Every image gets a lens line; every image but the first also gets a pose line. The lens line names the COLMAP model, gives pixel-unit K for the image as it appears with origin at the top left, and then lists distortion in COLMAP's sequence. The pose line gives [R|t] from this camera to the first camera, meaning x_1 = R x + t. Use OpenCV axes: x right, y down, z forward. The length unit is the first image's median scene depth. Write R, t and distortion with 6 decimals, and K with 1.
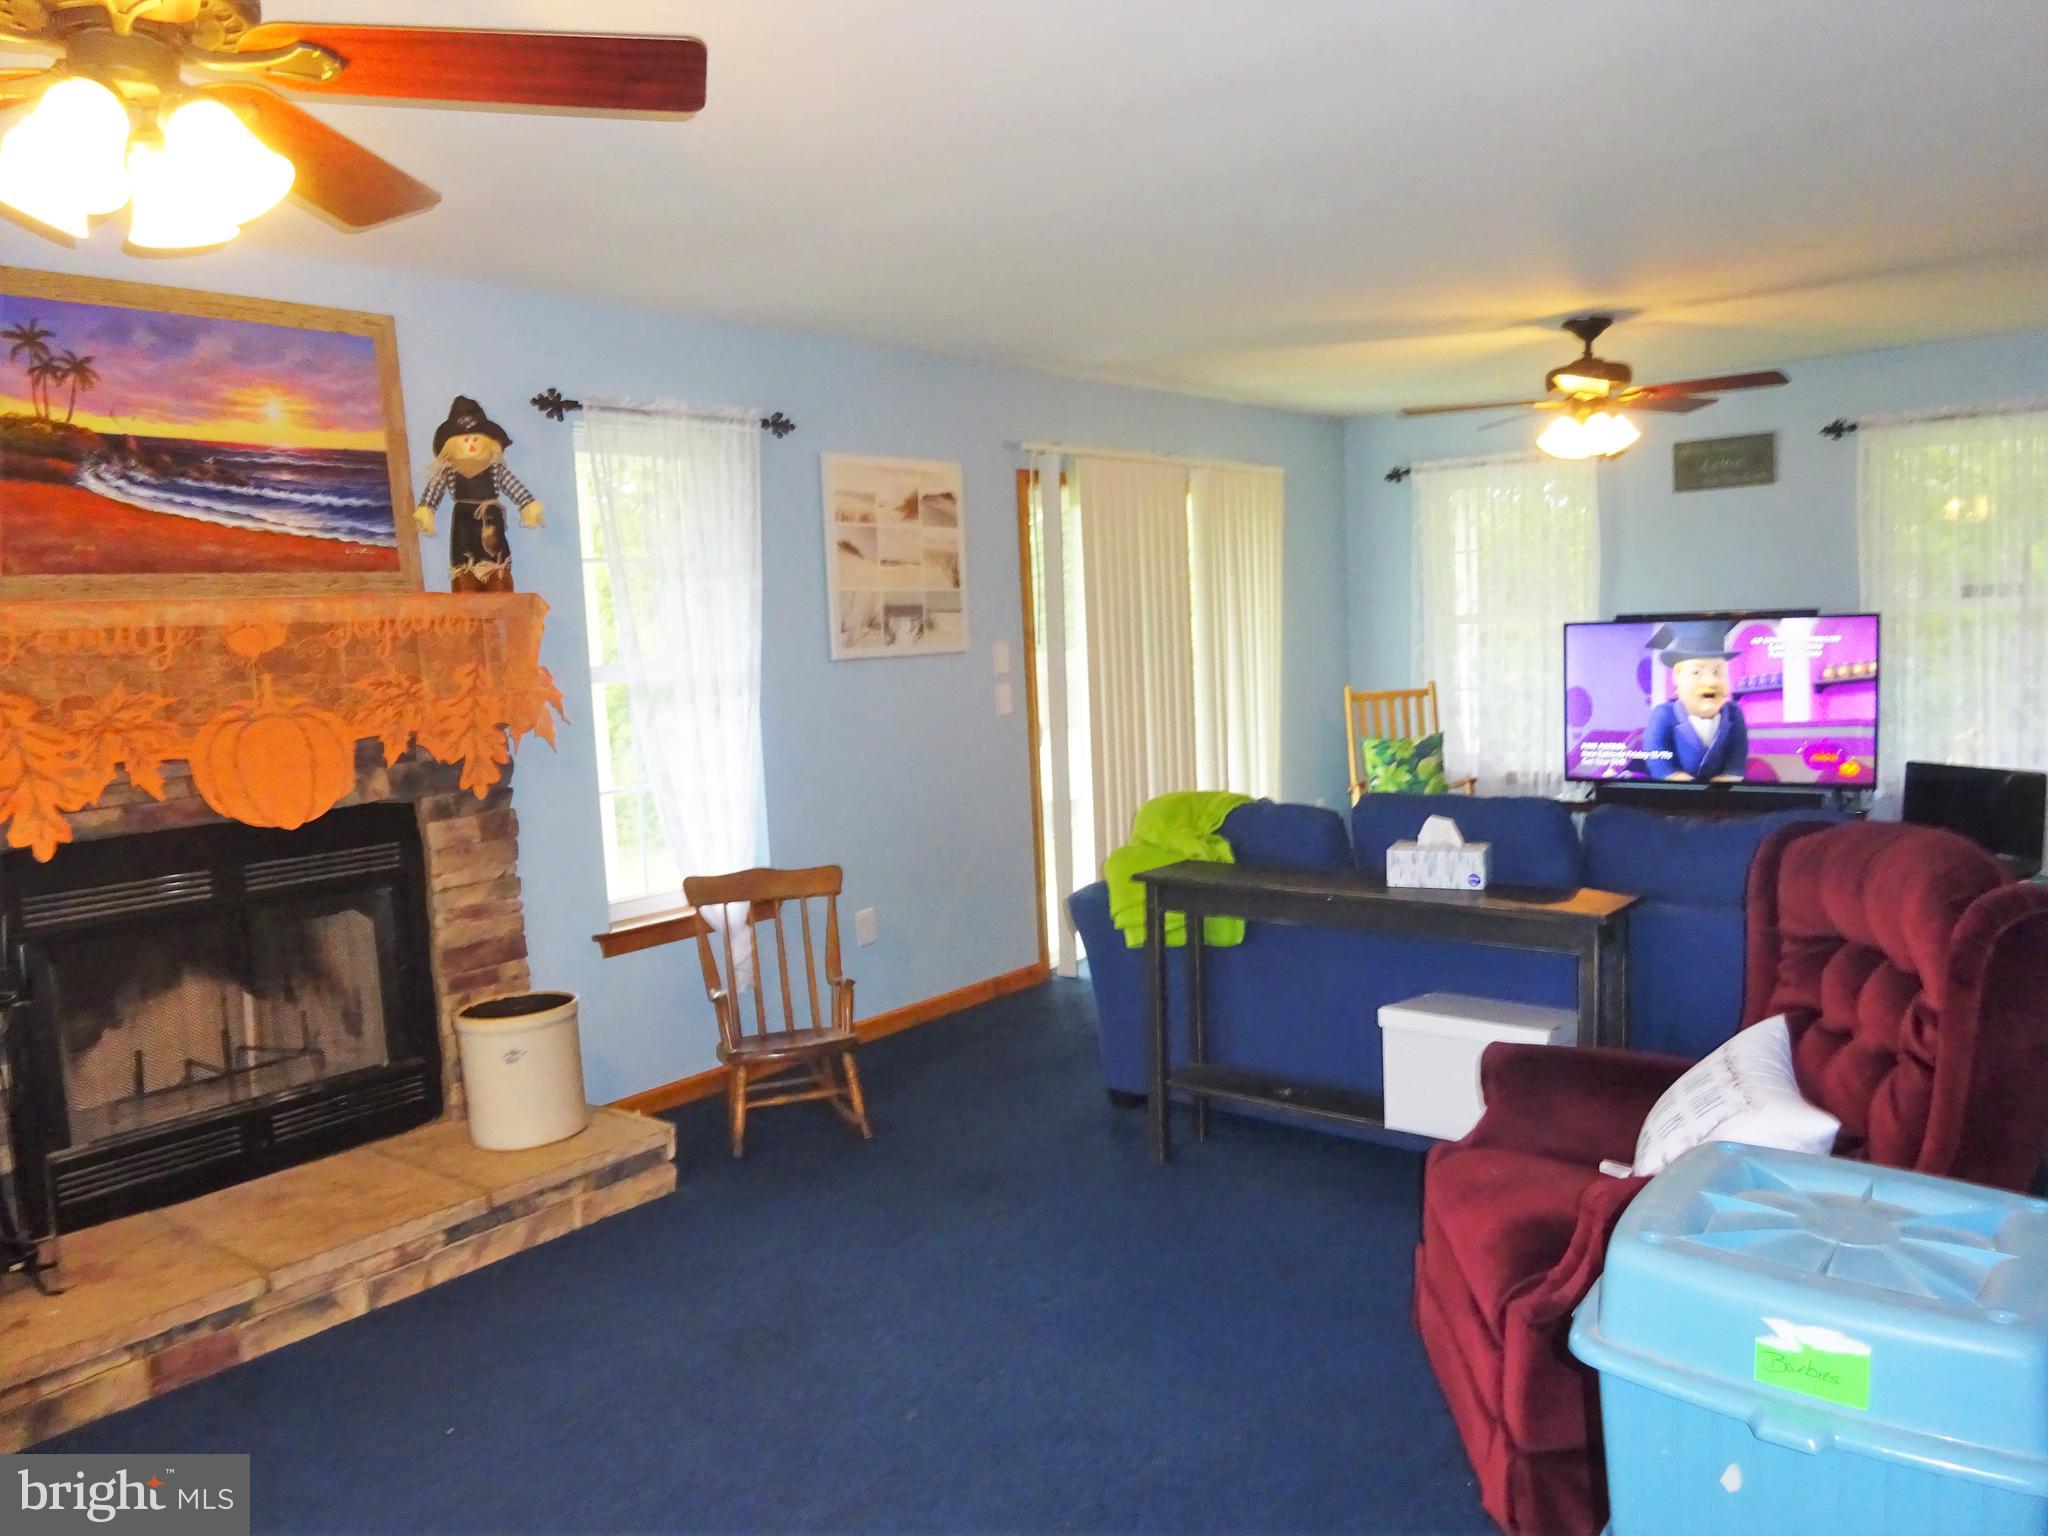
lens RADIAL K [[1521.6, 0, 1025.7], [0, 1521.6, 765.9], [0, 0, 1]] dist [0.007838, 0.006891]
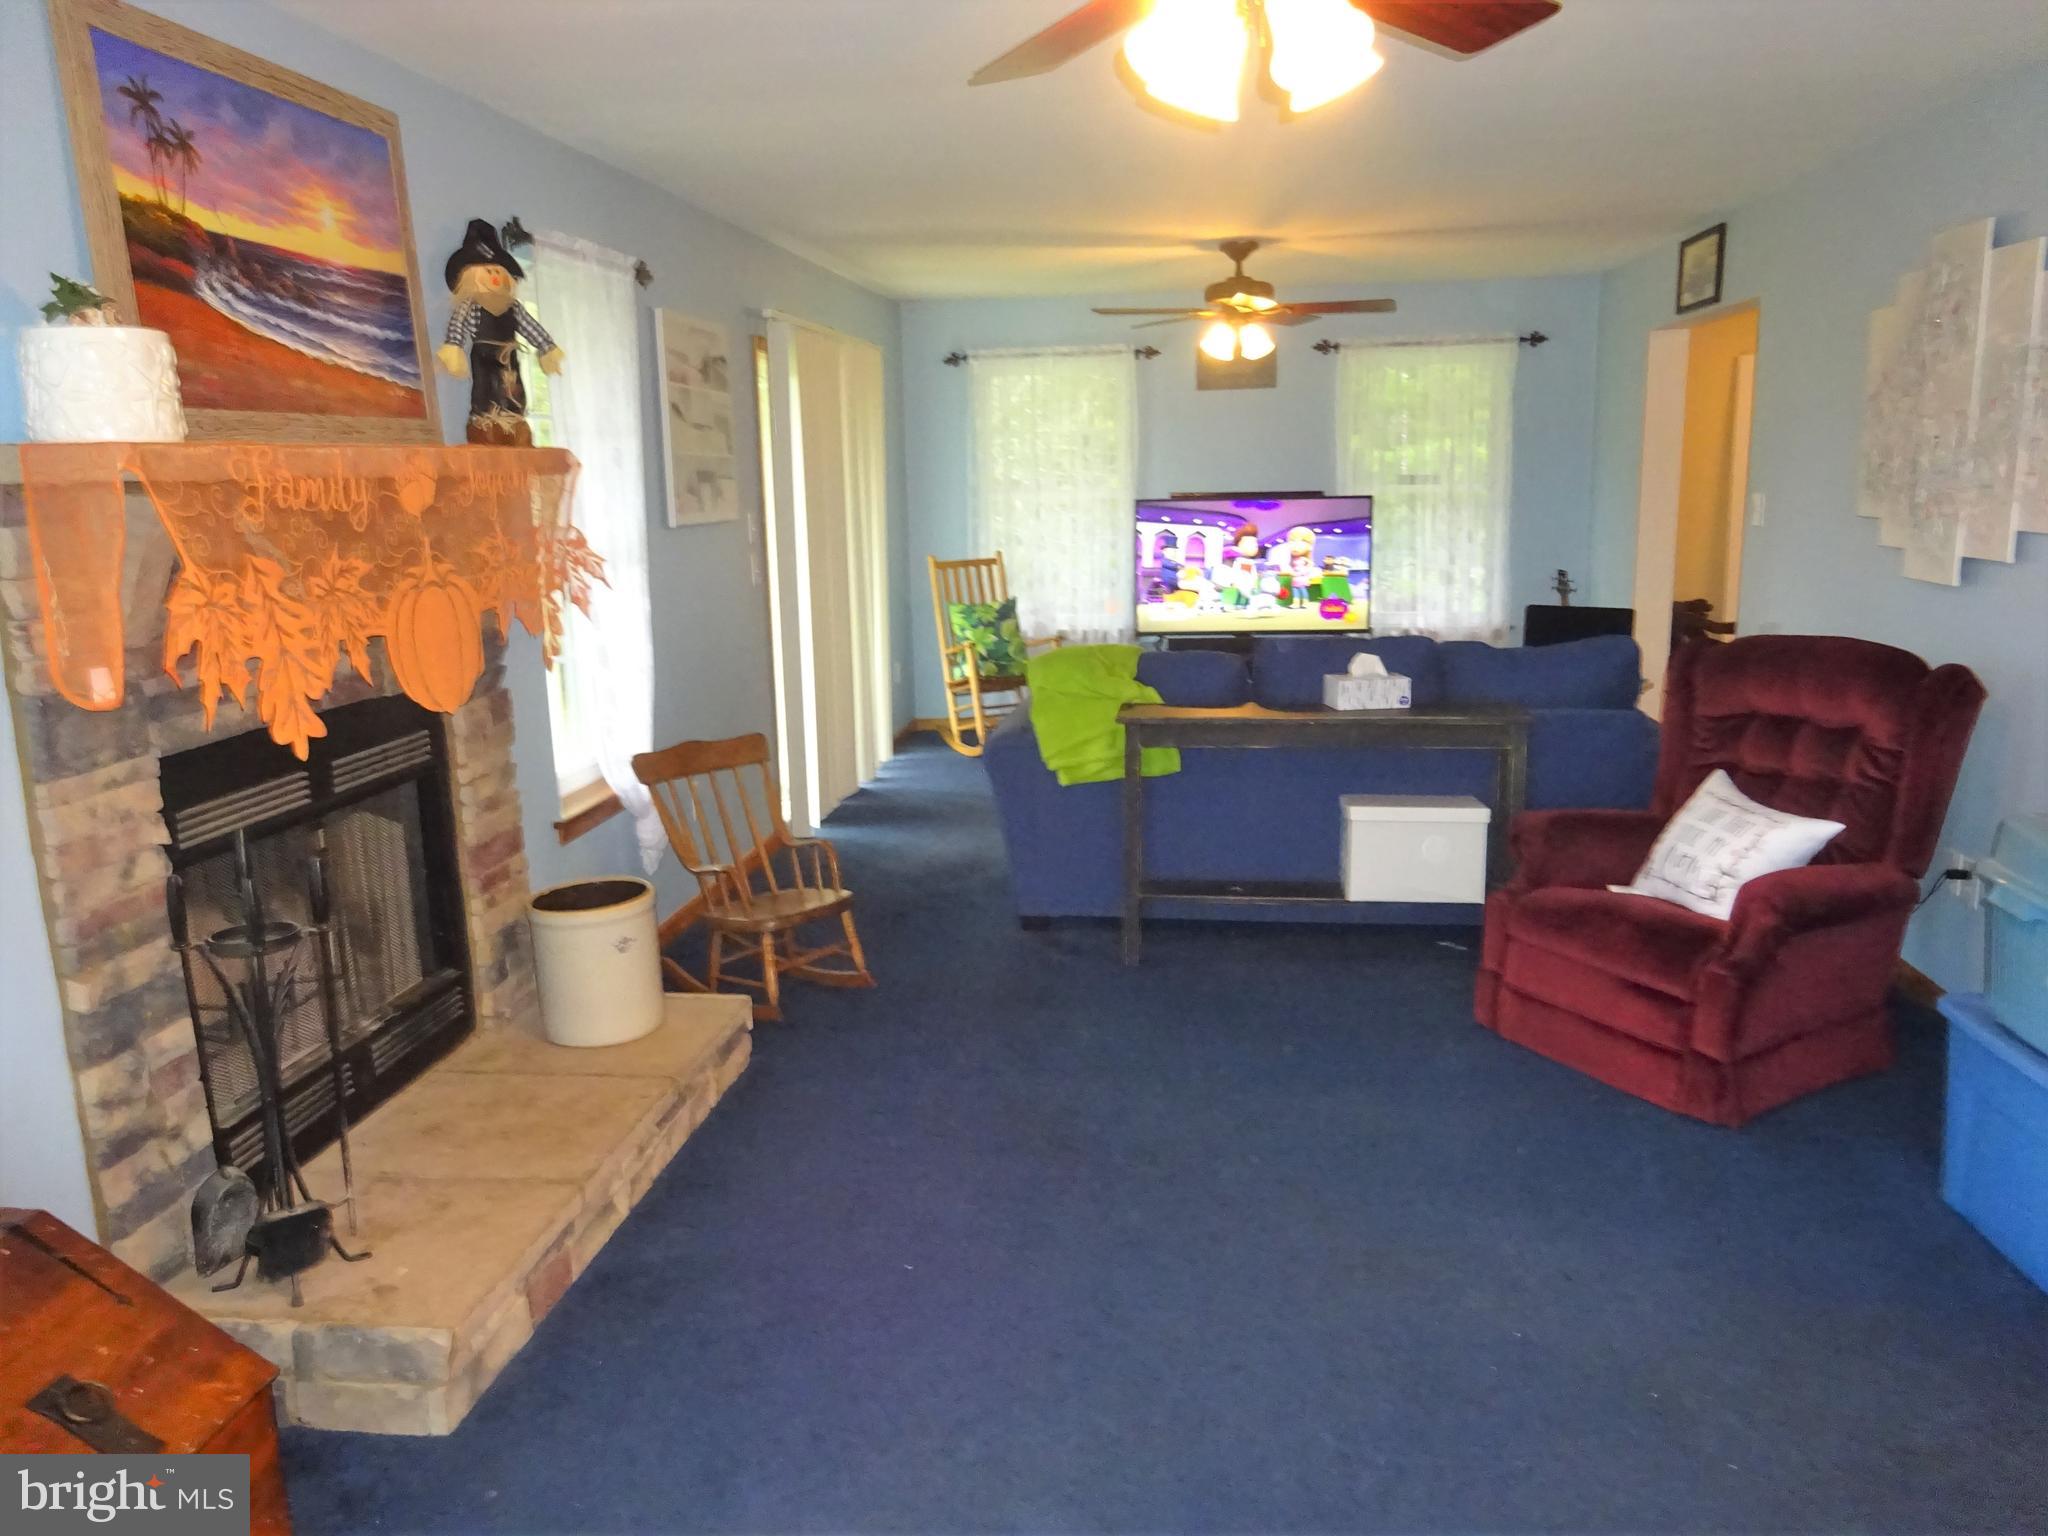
lens RADIAL K [[1521.6, 0, 1025.7], [0, 1521.6, 765.9], [0, 0, 1]] dist [0.007838, 0.006891]
pose [[0.851233, -0.076451, 0.519189, -0.599114], [0.035041, 0.995404, 0.089121, 0.004163], [-0.523616, -0.057670, 0.850000, 0.070444]]
